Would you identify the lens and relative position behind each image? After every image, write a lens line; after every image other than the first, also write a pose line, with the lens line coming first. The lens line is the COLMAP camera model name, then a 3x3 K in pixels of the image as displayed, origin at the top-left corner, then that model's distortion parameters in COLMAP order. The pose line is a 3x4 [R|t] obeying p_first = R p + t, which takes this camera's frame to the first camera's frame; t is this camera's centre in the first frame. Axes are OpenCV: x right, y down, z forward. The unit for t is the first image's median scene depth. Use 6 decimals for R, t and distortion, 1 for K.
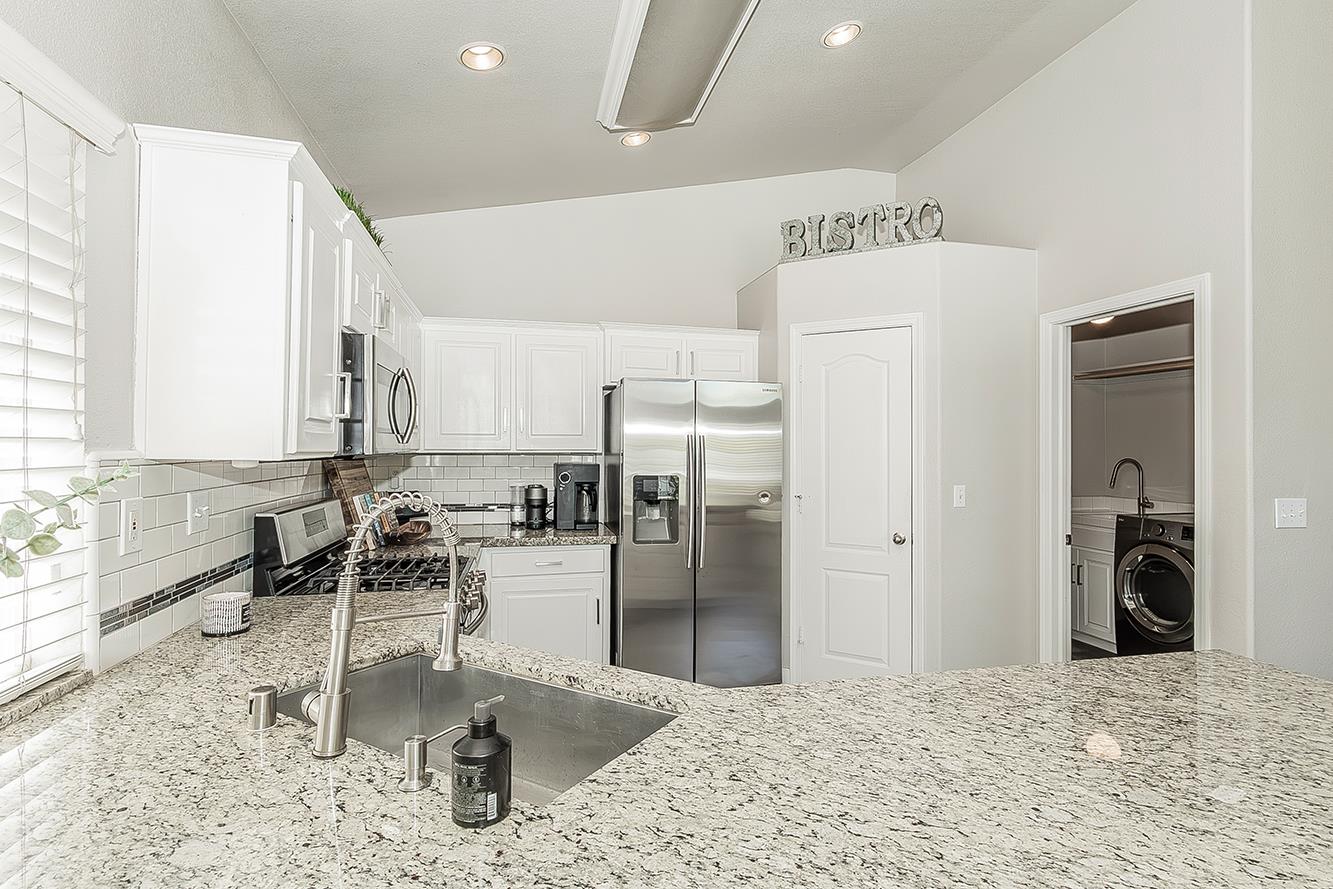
lens RADIAL K [[696.4, 0, 700.9], [0, 696.4, 444.0], [0, 0, 1]] dist [0.007400, -0.000296]
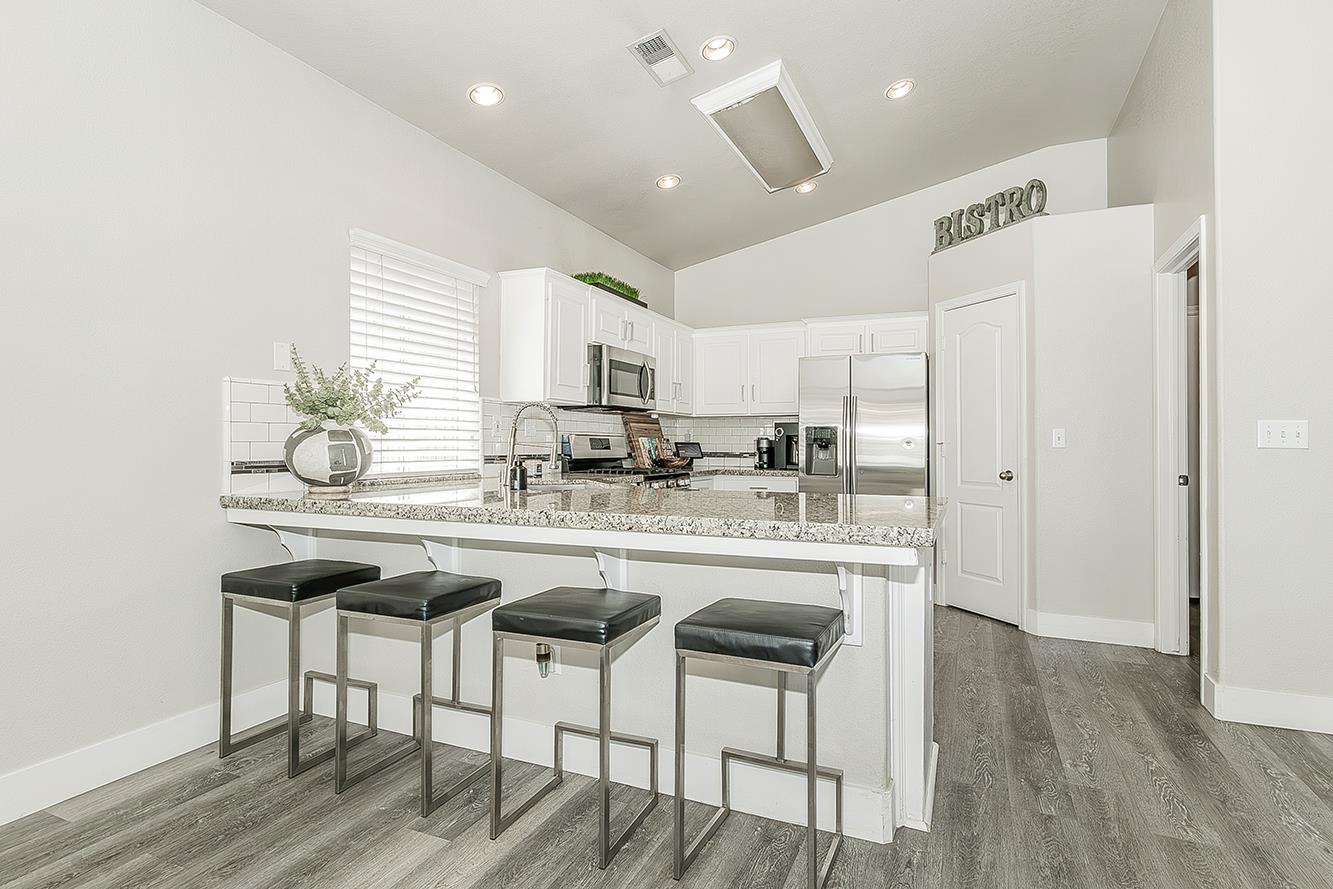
lens RADIAL K [[696.4, 0, 669.6], [0, 696.4, 441.4], [0, 0, 1]] dist [0.007400, -0.000296]
pose [[0.778668, -0.006228, -0.627406, 0.547416], [0.003158, 0.999977, -0.006007, 0.079077], [0.627429, 0.002696, 0.778669, -0.258107]]
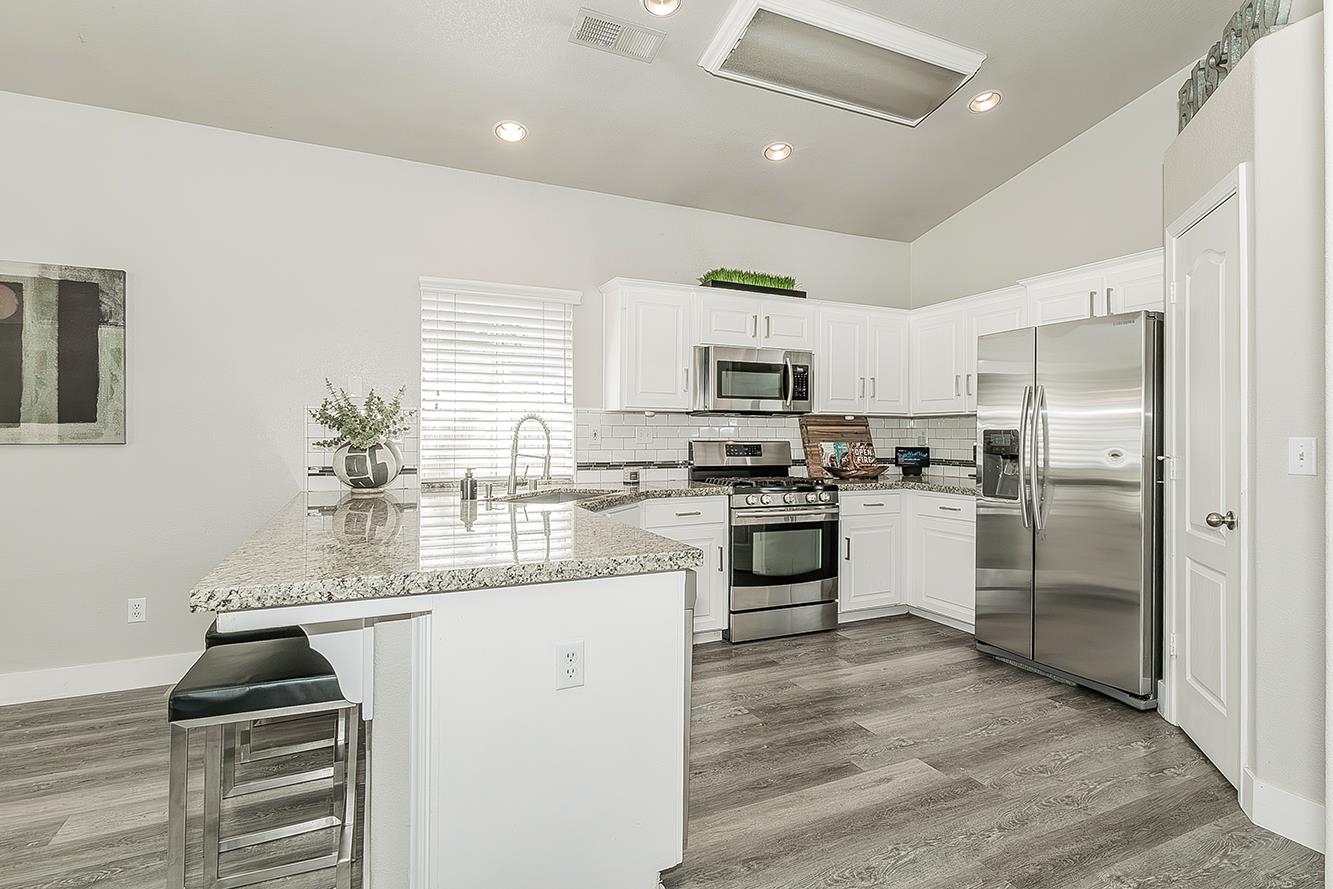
lens RADIAL K [[696.4, 0, 657.5], [0, 696.4, 440.6], [0, 0, 1]] dist [0.007400, -0.000296]
pose [[0.193857, -0.000450, -0.981030, 0.791503], [0.001790, 0.999998, -0.000104, 0.058460], [0.981028, -0.001736, 0.193858, 0.293763]]
